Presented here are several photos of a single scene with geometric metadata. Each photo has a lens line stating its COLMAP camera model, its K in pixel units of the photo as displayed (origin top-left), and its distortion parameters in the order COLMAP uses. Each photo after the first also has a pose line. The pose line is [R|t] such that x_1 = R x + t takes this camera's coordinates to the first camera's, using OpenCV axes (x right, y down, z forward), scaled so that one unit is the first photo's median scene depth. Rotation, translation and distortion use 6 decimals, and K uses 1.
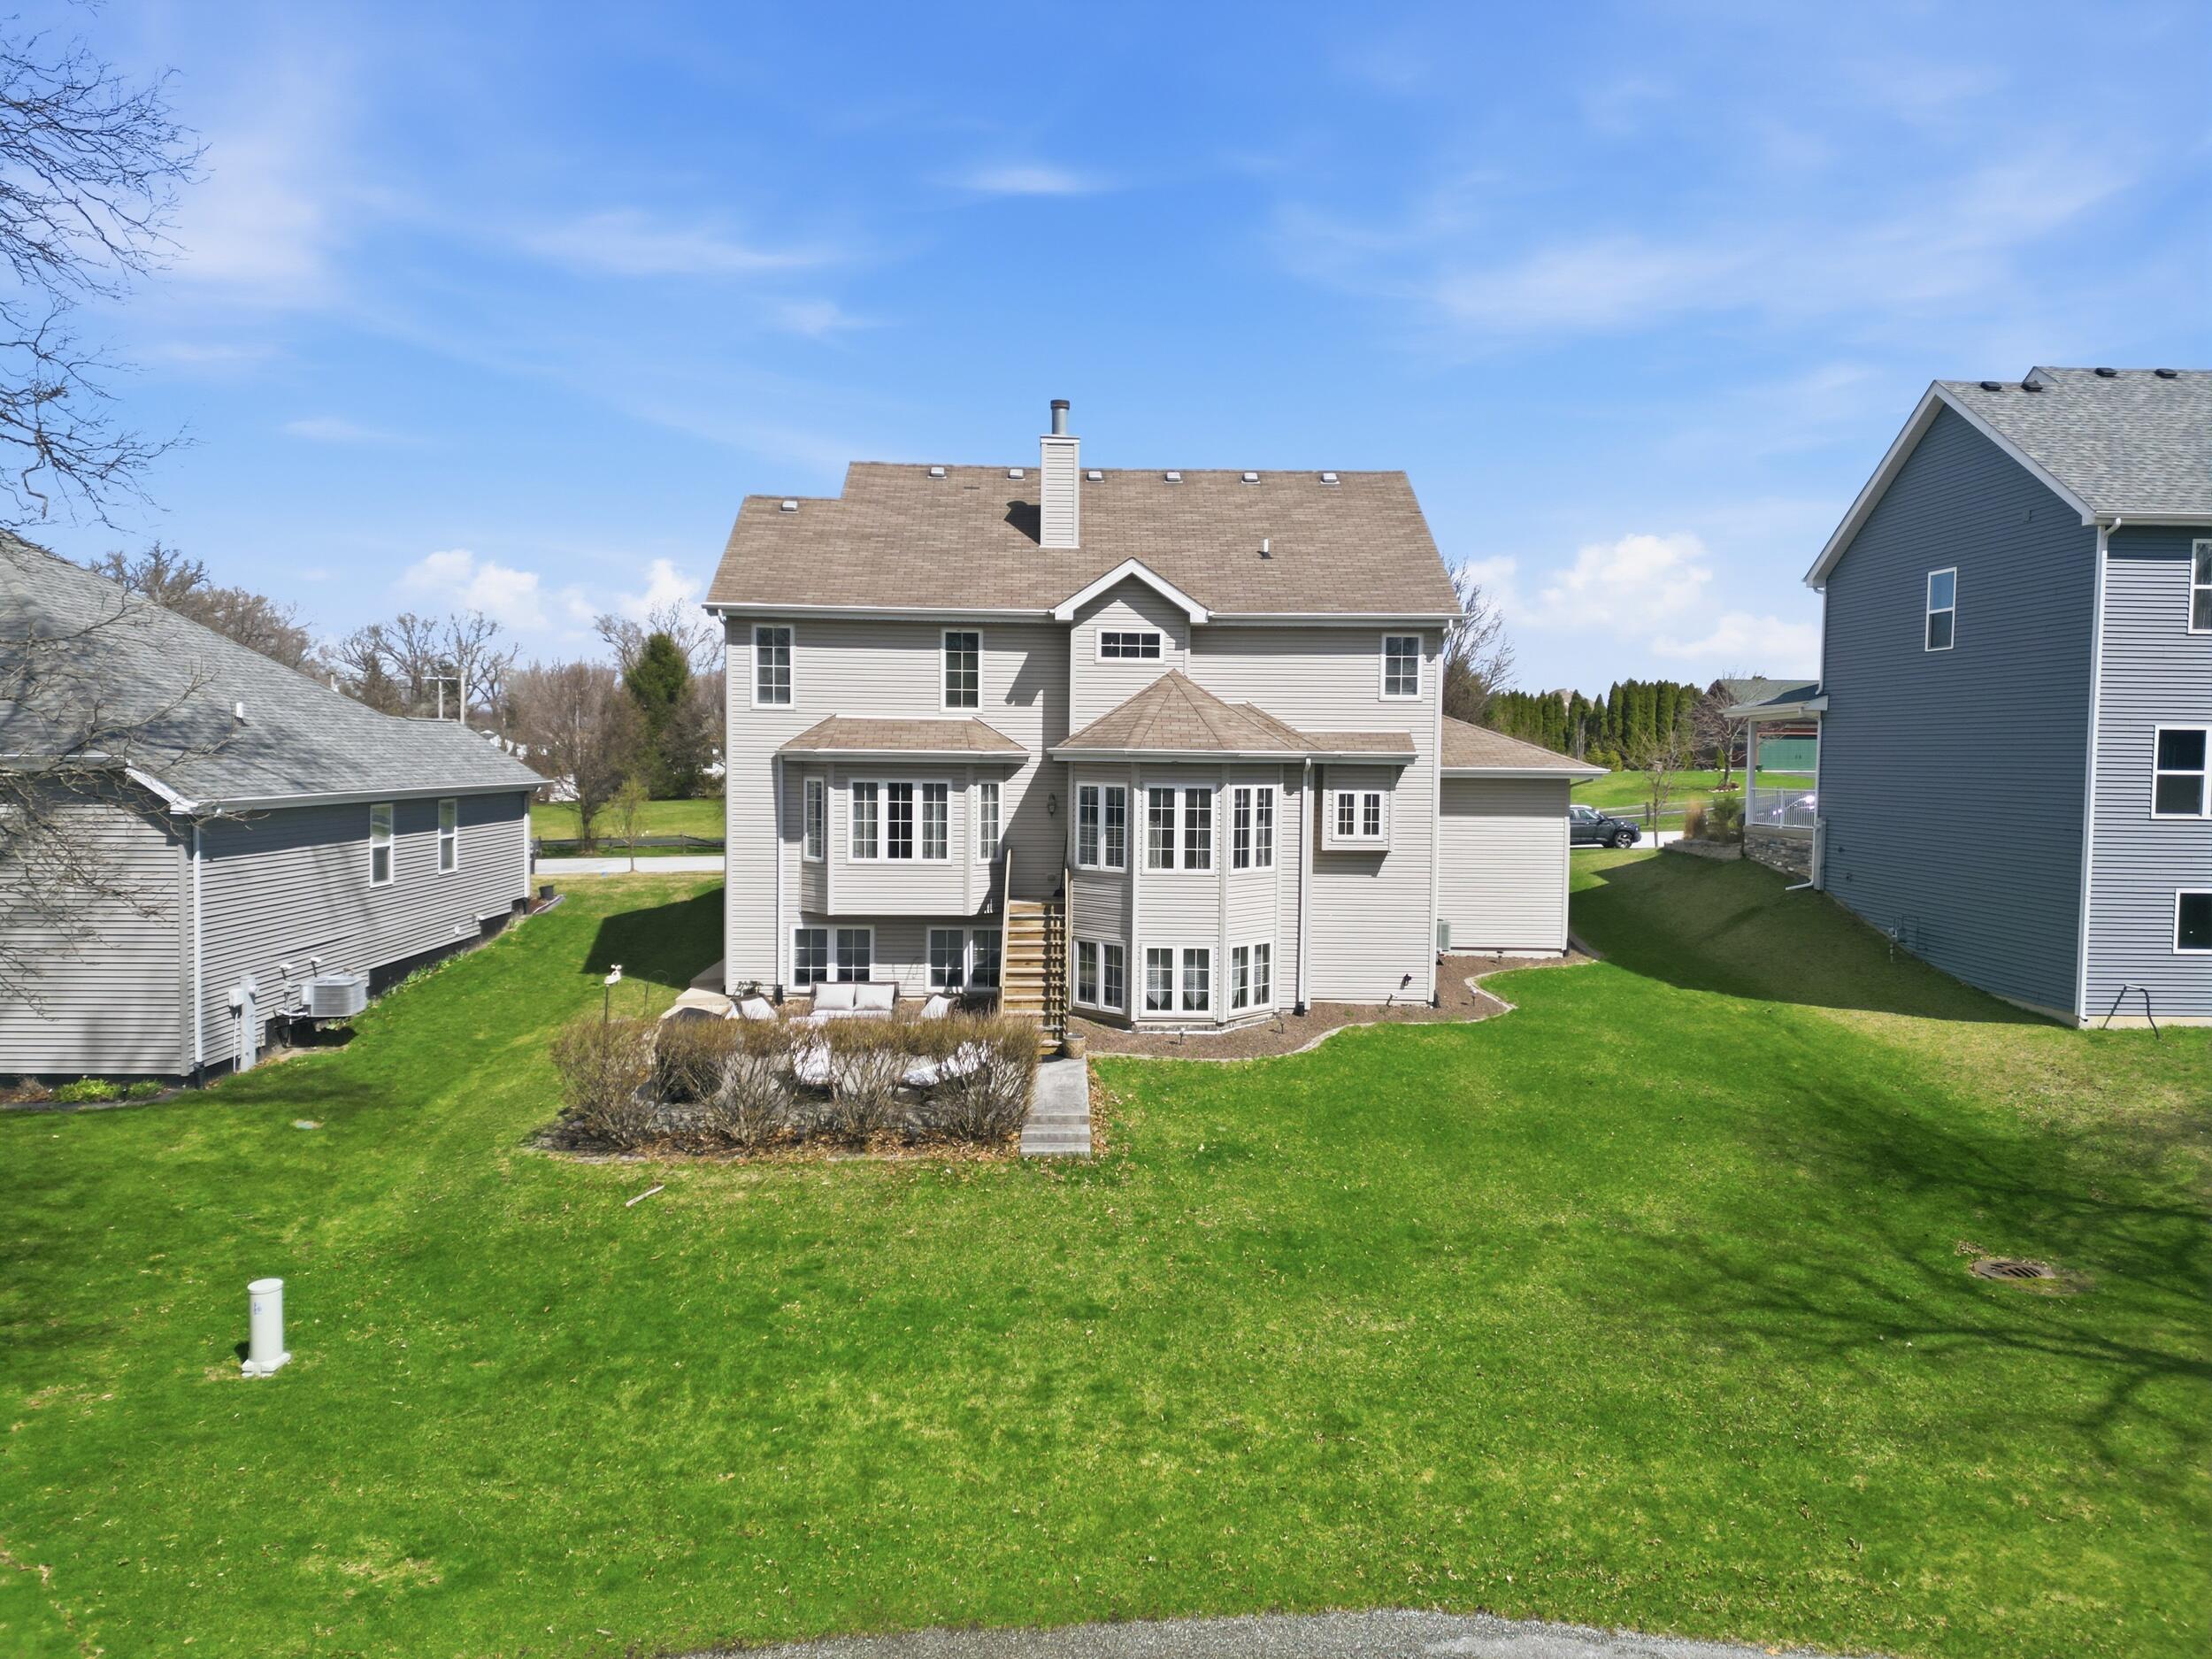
lens RADIAL K [[1532.7, 0, 1109.4], [0, 1532.7, 831.8], [0, 0, 1]] dist [0.049951, -0.025612]
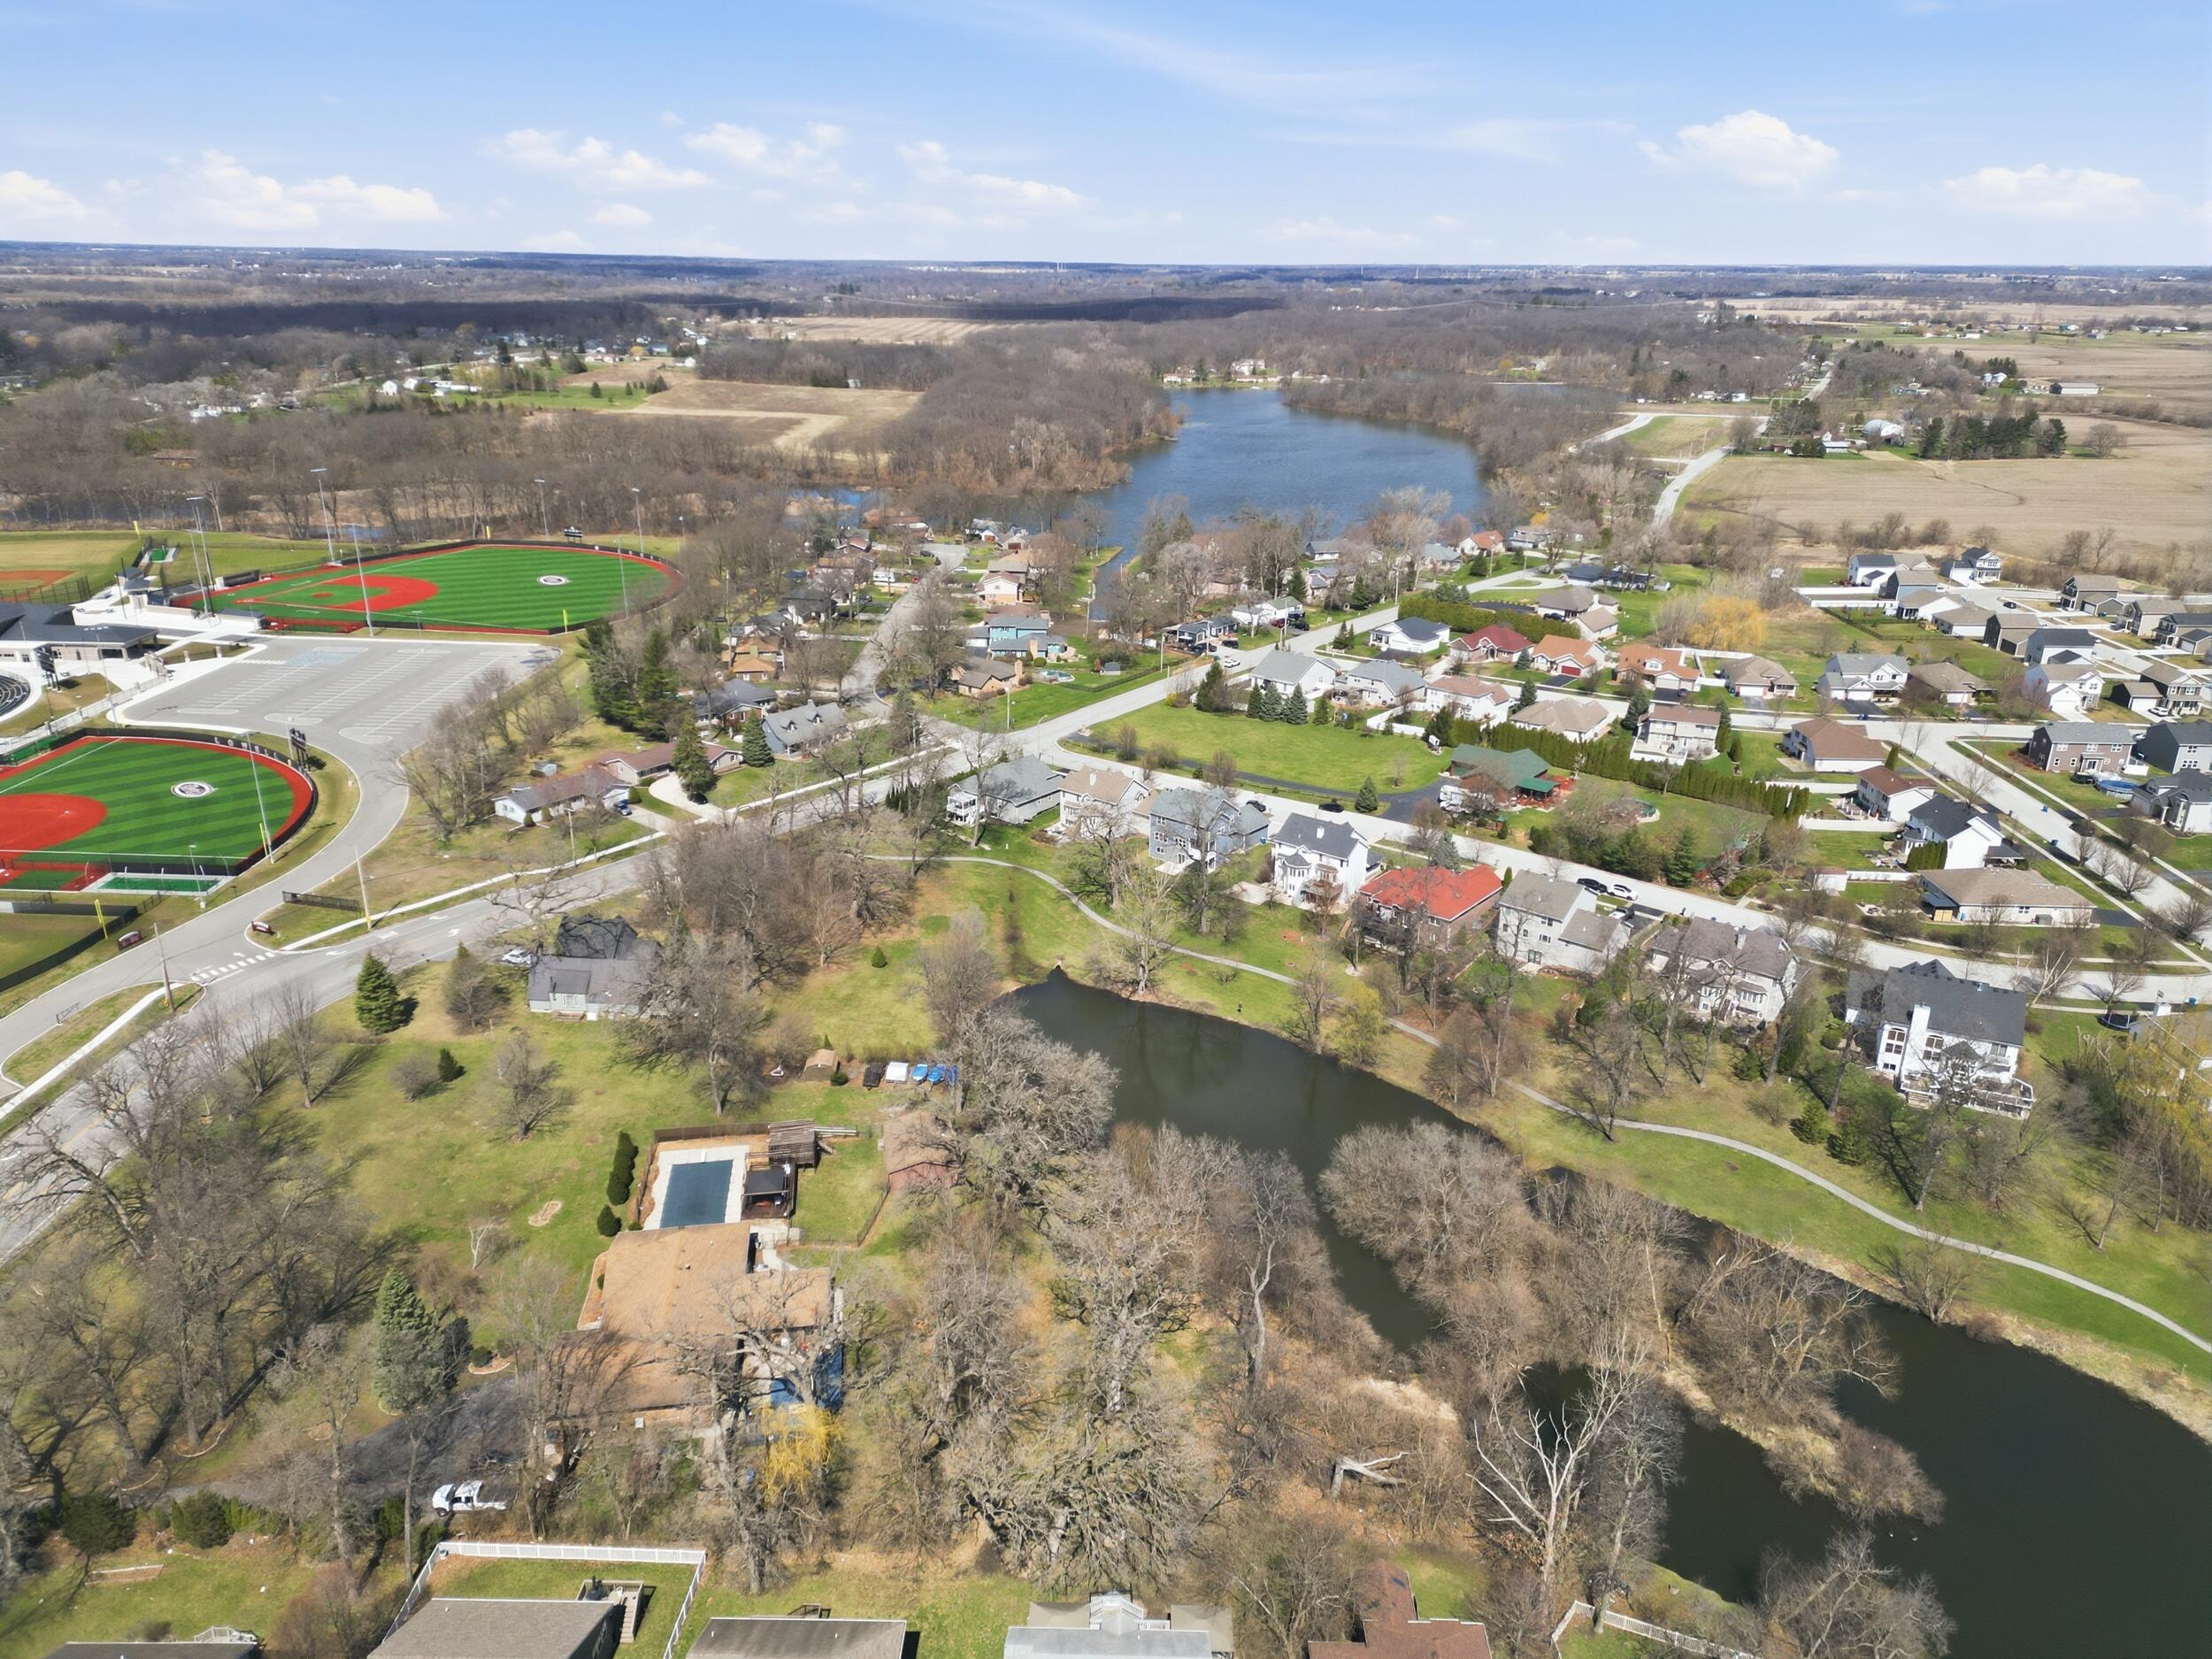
lens RADIAL K [[1532.7, 0, 1107.9], [0, 1532.7, 828.2], [0, 0, 1]] dist [0.049951, -0.025612]
pose [[0.750073, 0.230400, -0.619925, 6.541518], [-0.036124, 0.950229, 0.309451, -3.138172], [0.660368, -0.209717, 0.721064, -6.372565]]
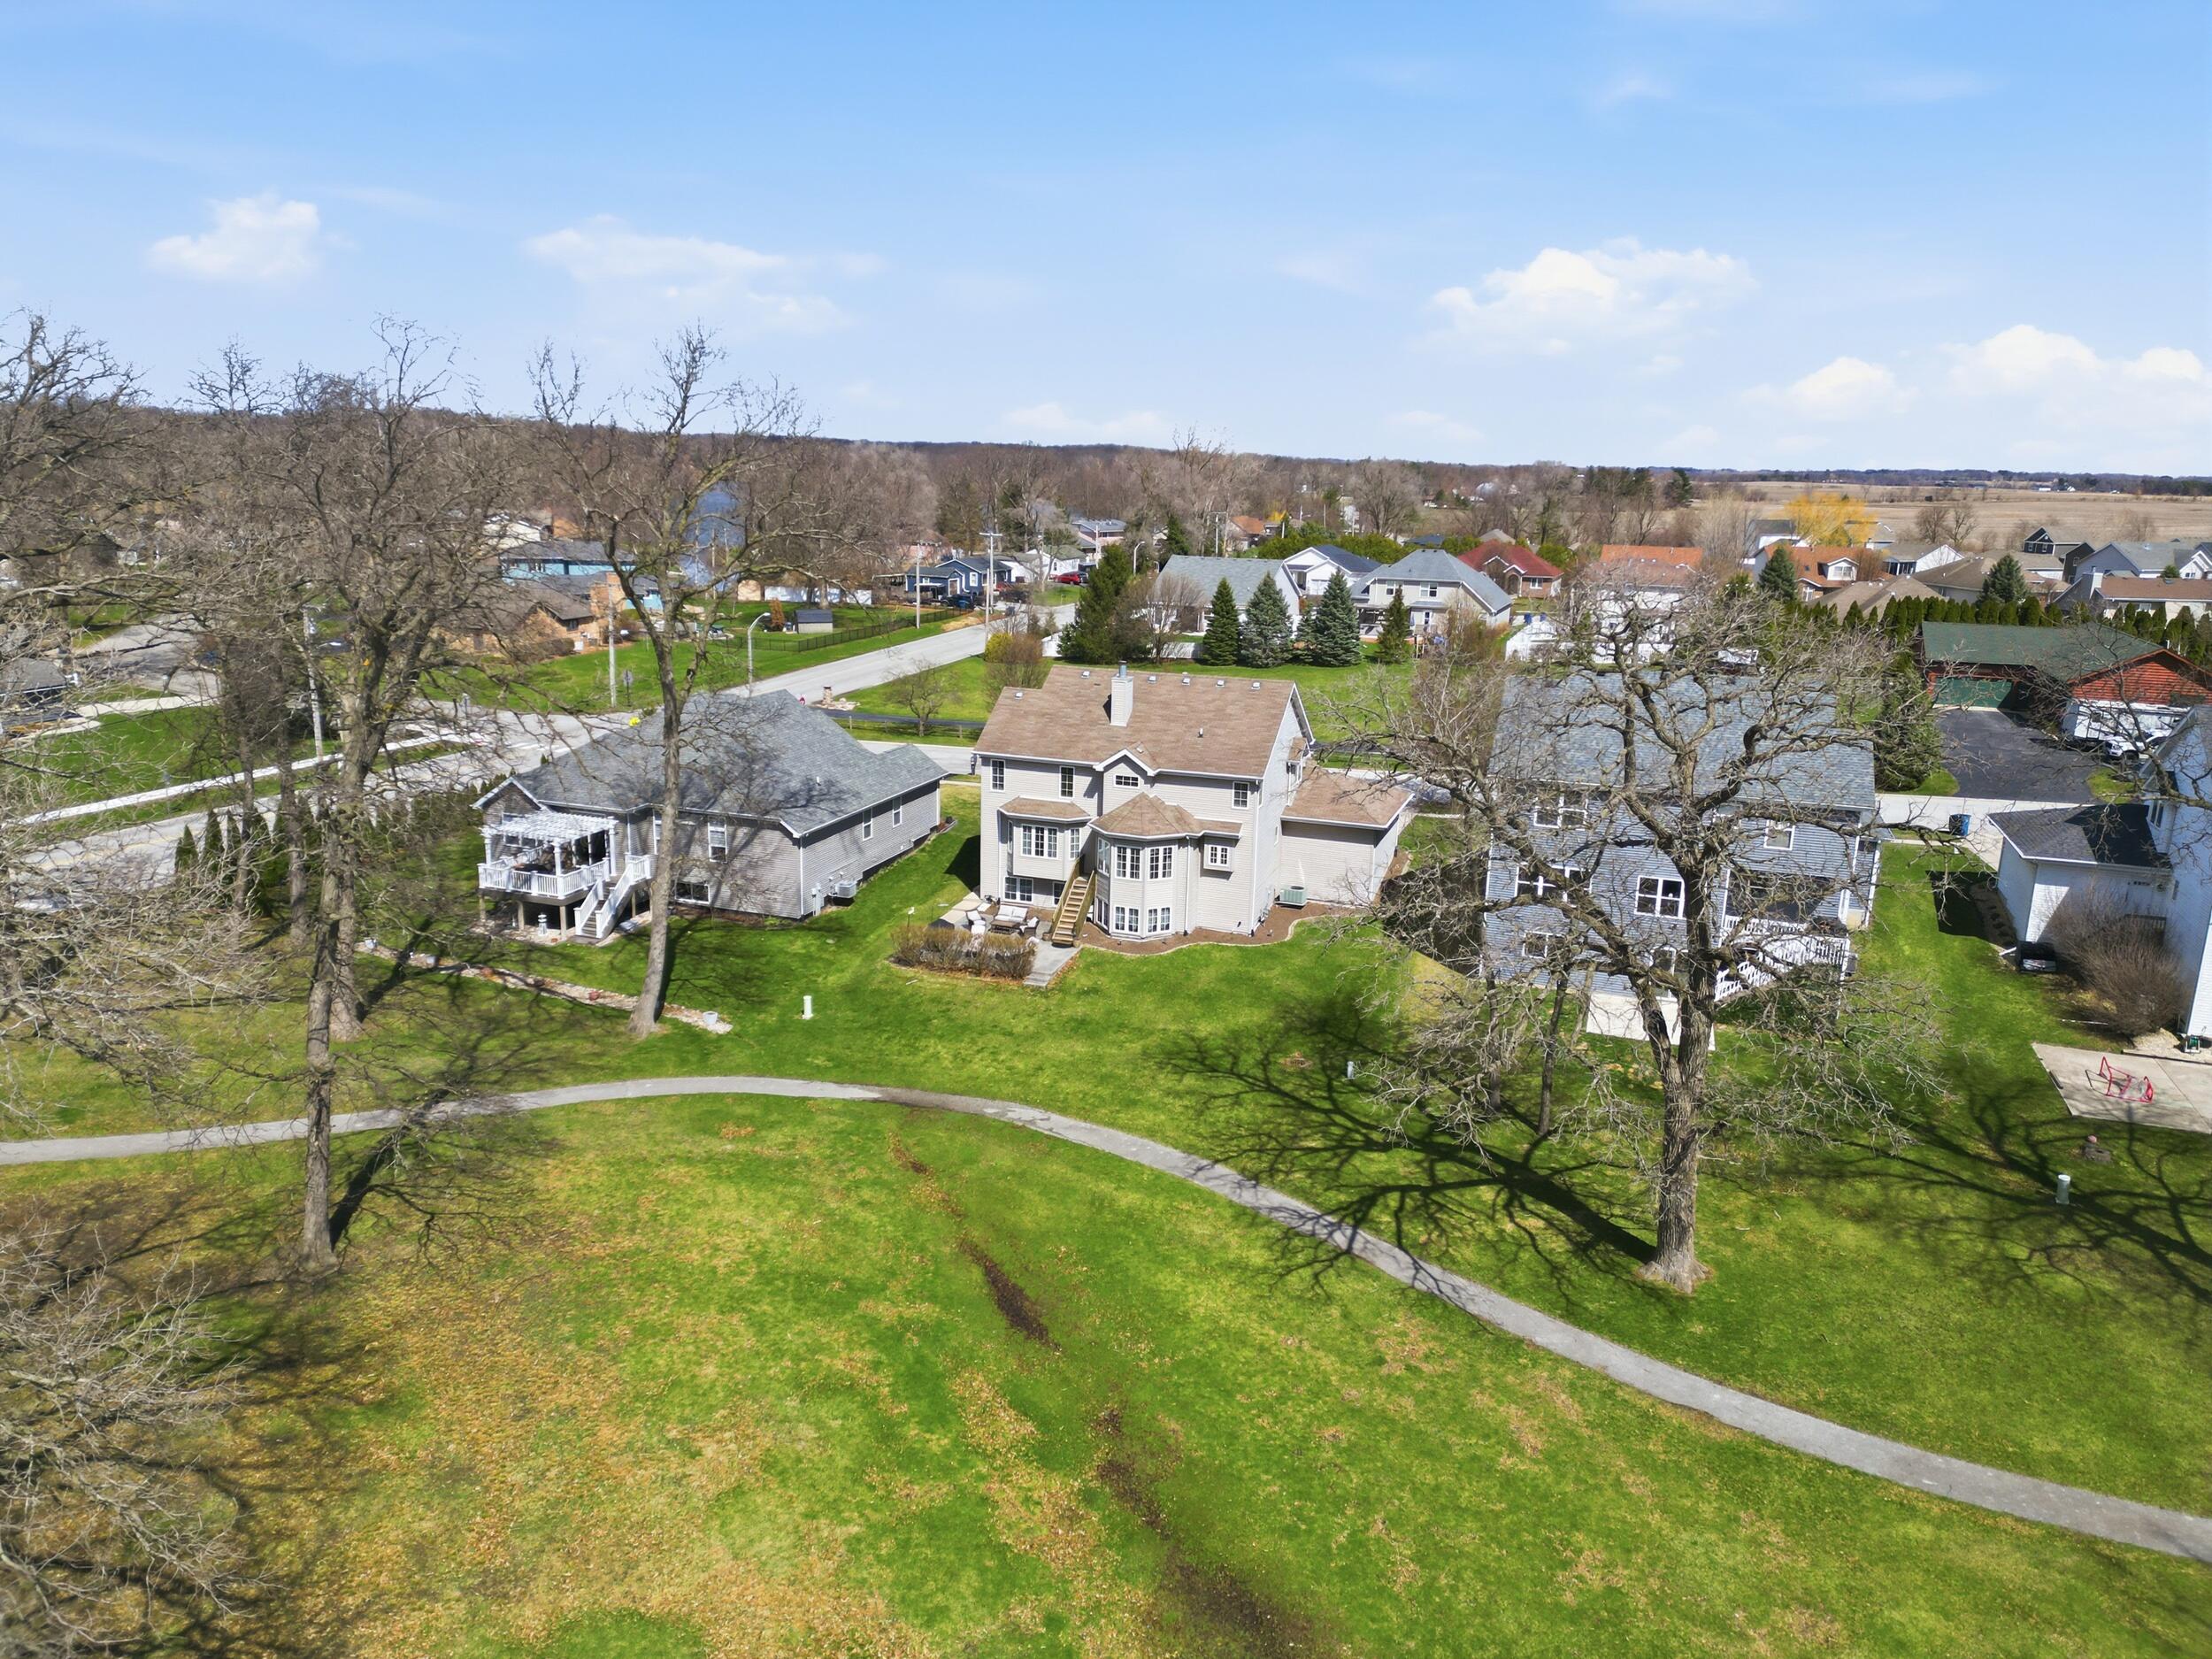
lens RADIAL K [[1532.7, 0, 1104.4], [0, 1532.7, 825.2], [0, 0, 1]] dist [0.049951, -0.025612]
pose [[0.929653, 0.093090, -0.356482, 0.862506], [-0.029988, 0.983462, 0.178613, -0.489604], [0.367213, -0.155357, 0.917071, -1.278123]]
